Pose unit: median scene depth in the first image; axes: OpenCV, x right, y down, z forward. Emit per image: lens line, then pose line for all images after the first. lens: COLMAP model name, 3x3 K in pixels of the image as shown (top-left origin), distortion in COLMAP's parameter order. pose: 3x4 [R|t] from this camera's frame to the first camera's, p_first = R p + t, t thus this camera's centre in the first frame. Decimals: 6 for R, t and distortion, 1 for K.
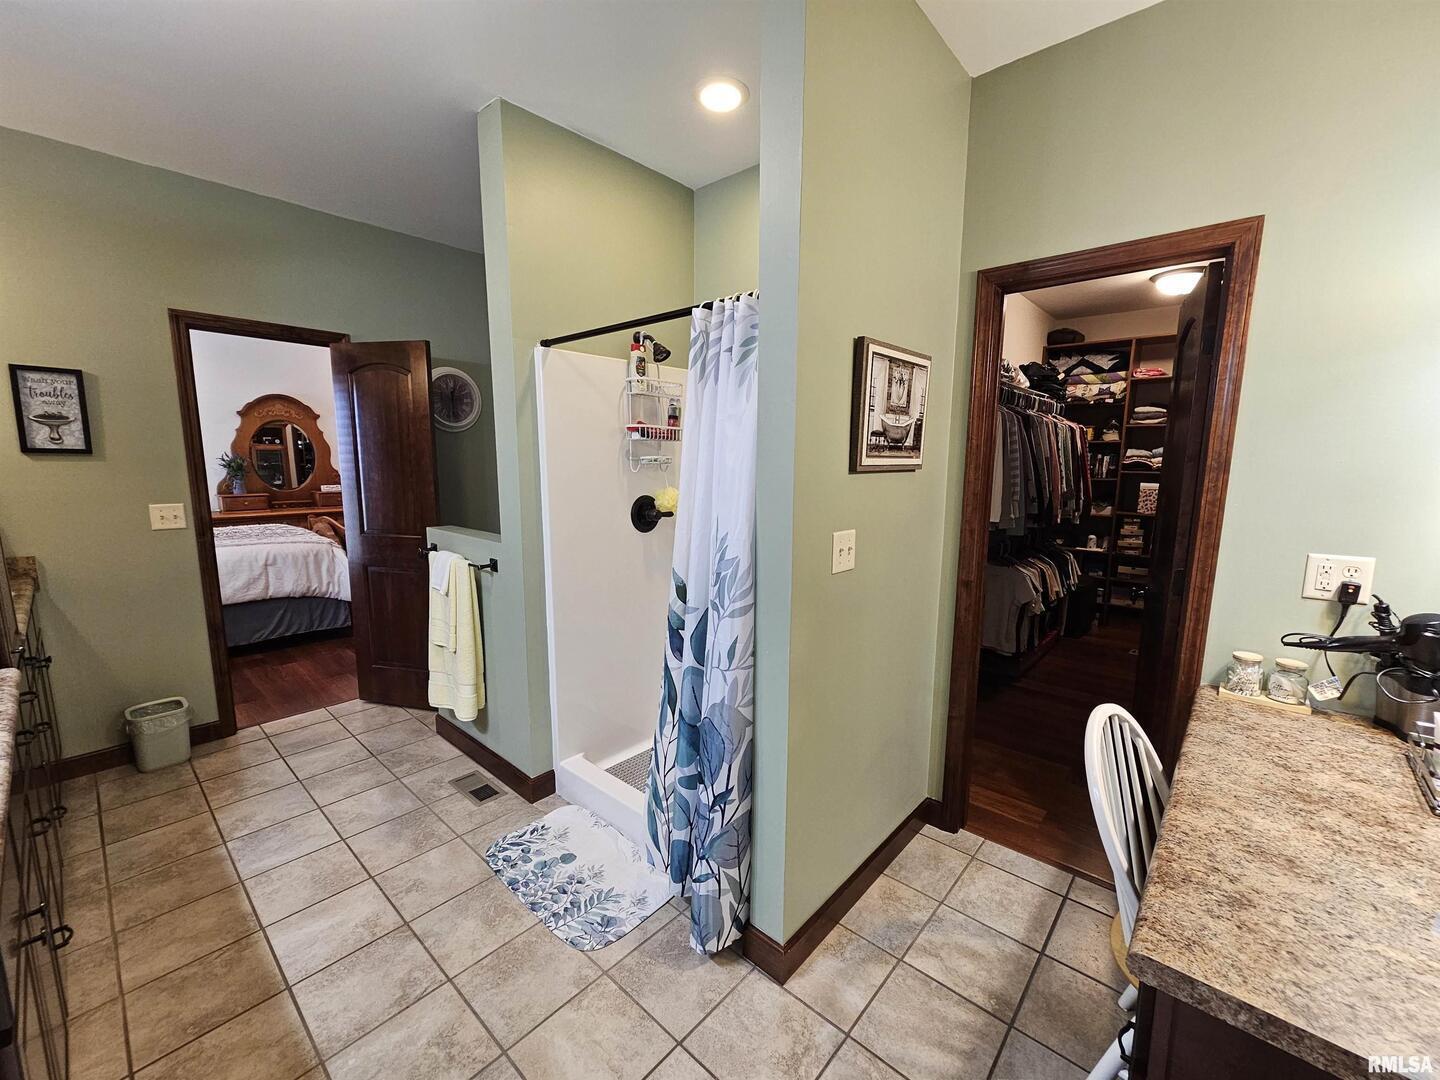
lens RADIAL K [[586.9, 0, 724.8], [0, 586.9, 548.1], [0, 0, 1]] dist [0.000139, -0.000305]
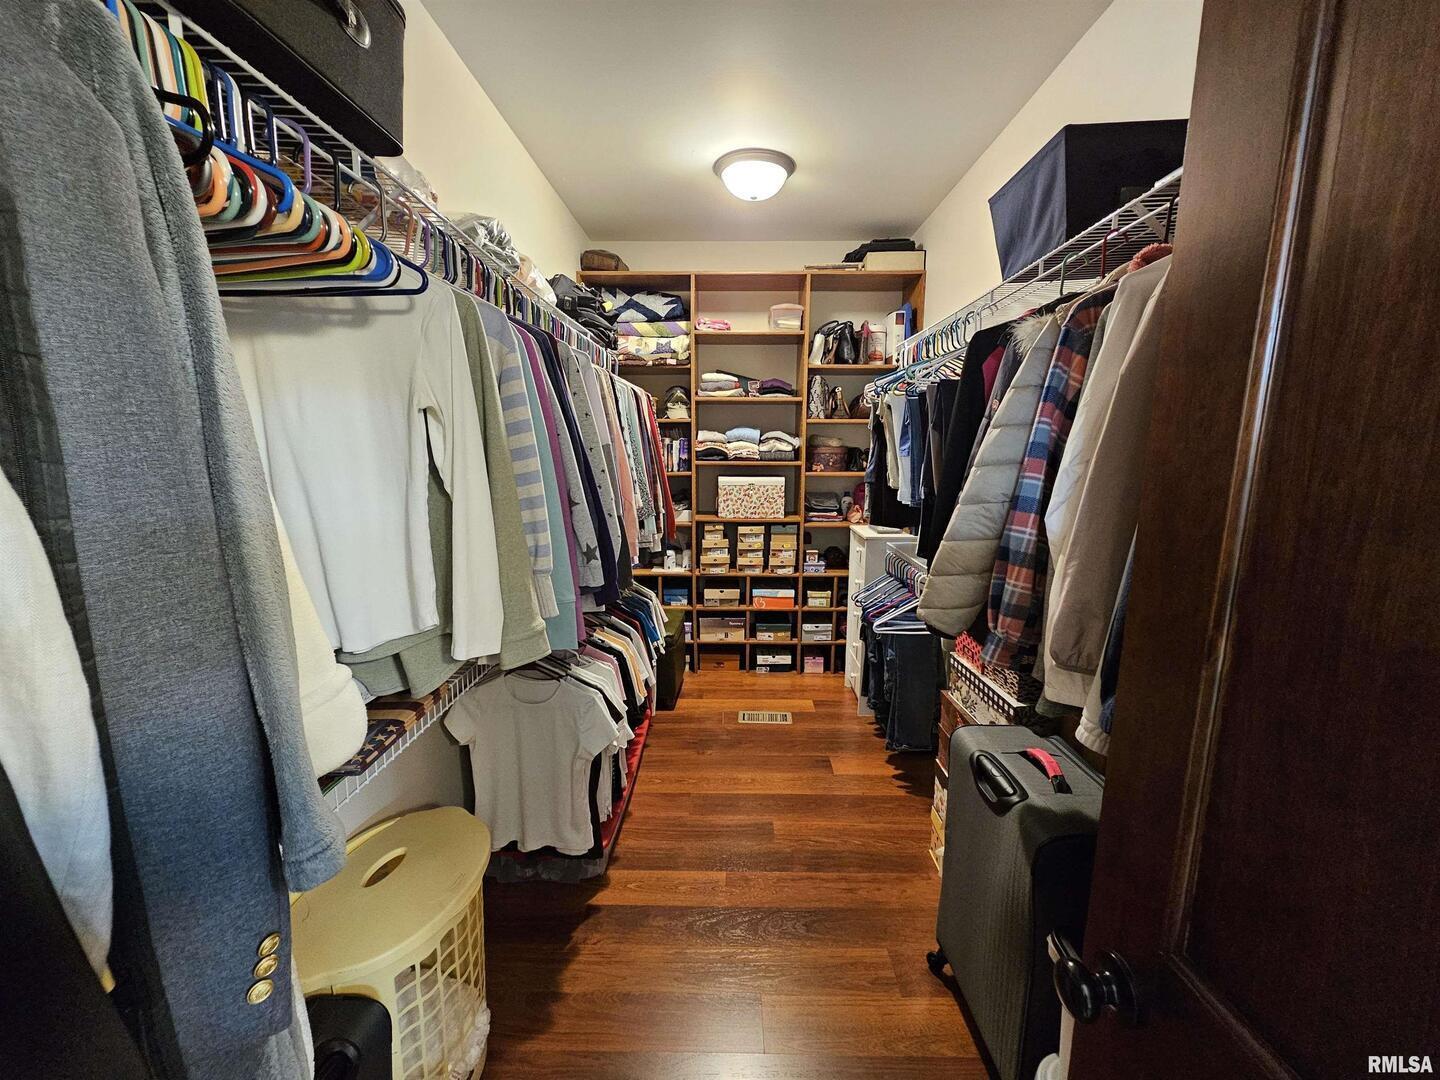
lens RADIAL K [[586.9, 0, 724.8], [0, 586.9, 548.1], [0, 0, 1]] dist [0.000139, -0.000305]
pose [[0.759564, -0.118487, 0.639549, 0.232201], [0.100969, 0.992828, 0.064021, -0.069200], [-0.642548, 0.015947, 0.766080, 0.433326]]
